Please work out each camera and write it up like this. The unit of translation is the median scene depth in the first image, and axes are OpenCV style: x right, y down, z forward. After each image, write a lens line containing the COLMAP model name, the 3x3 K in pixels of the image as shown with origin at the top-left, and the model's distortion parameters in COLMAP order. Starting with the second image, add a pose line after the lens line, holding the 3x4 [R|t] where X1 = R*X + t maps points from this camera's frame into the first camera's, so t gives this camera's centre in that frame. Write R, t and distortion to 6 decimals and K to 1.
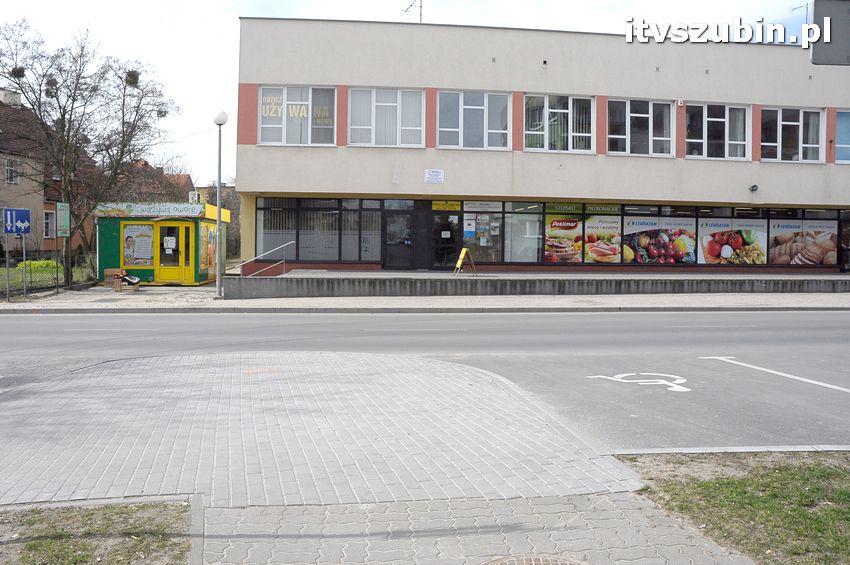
lens RADIAL K [[685.7, 0, 418.6], [0, 685.7, 283.3], [0, 0, 1]] dist [-0.130306, 0.098296]
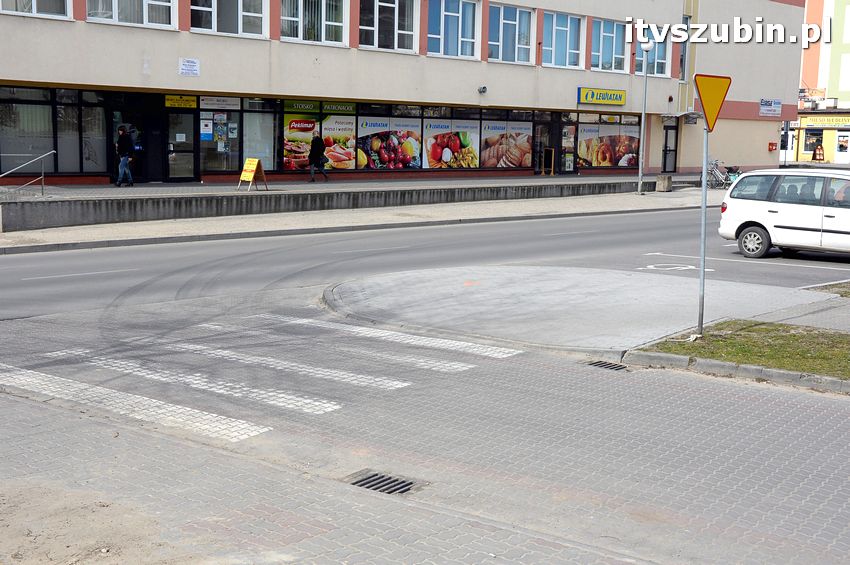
lens RADIAL K [[1056.3, 0, 426.4], [0, 1056.3, 283.6], [0, 0, 1]] dist [-0.043864, 0.000000]
pose [[0.783658, -0.080054, 0.616012, -0.505601], [0.018373, 0.994215, 0.105830, -0.026258], [-0.620920, -0.071616, 0.780595, -0.153412]]
